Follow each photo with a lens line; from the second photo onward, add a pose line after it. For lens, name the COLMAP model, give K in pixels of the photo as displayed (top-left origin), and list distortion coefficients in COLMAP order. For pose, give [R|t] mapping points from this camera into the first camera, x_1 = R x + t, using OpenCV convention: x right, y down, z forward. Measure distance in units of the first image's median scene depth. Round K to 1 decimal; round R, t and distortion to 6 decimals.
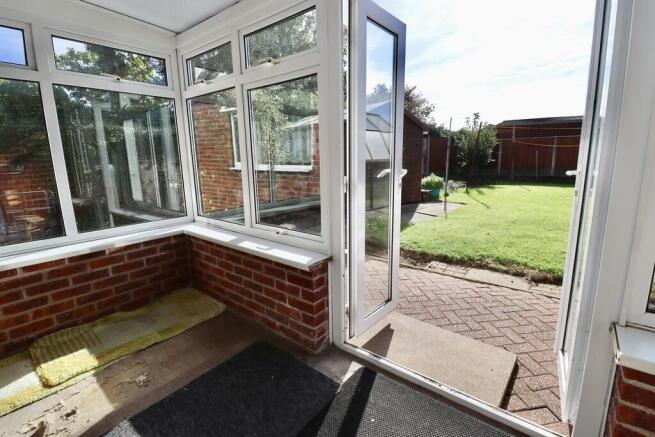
lens RADIAL K [[304.2, 0, 329.2], [0, 304.2, 217.3], [0, 0, 1]] dist [-0.011158, -0.006621]
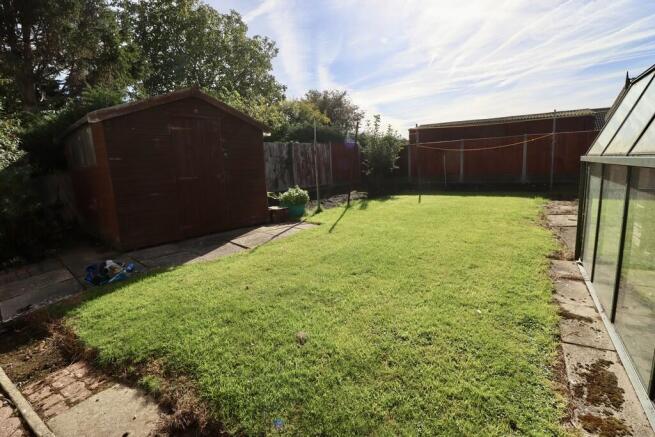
lens RADIAL K [[304.2, 0, 330.8], [0, 304.2, 213.9], [0, 0, 1]] dist [-0.011158, -0.006621]
pose [[0.992753, -0.035862, 0.114694, 0.349367], [0.040490, 0.998446, -0.038280, -0.036324], [-0.113143, 0.042646, 0.992663, 0.201399]]
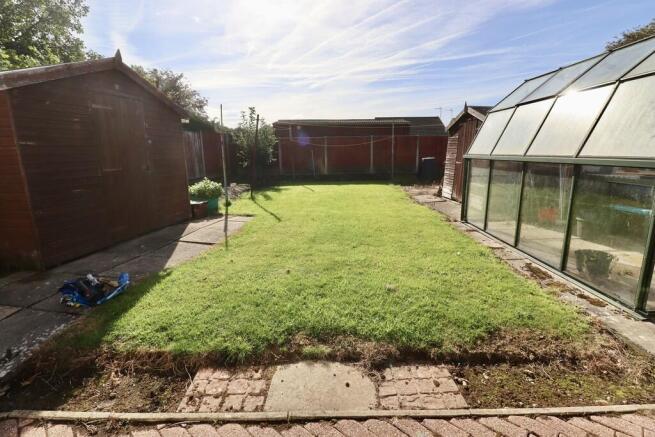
lens RADIAL K [[304.2, 0, 332.6], [0, 304.2, 216.2], [0, 0, 1]] dist [-0.011158, -0.006621]
pose [[0.776900, -0.118222, 0.618426, 0.113781], [0.119438, 0.992052, 0.039603, -0.044303], [-0.618192, 0.043096, 0.784845, 0.231199]]
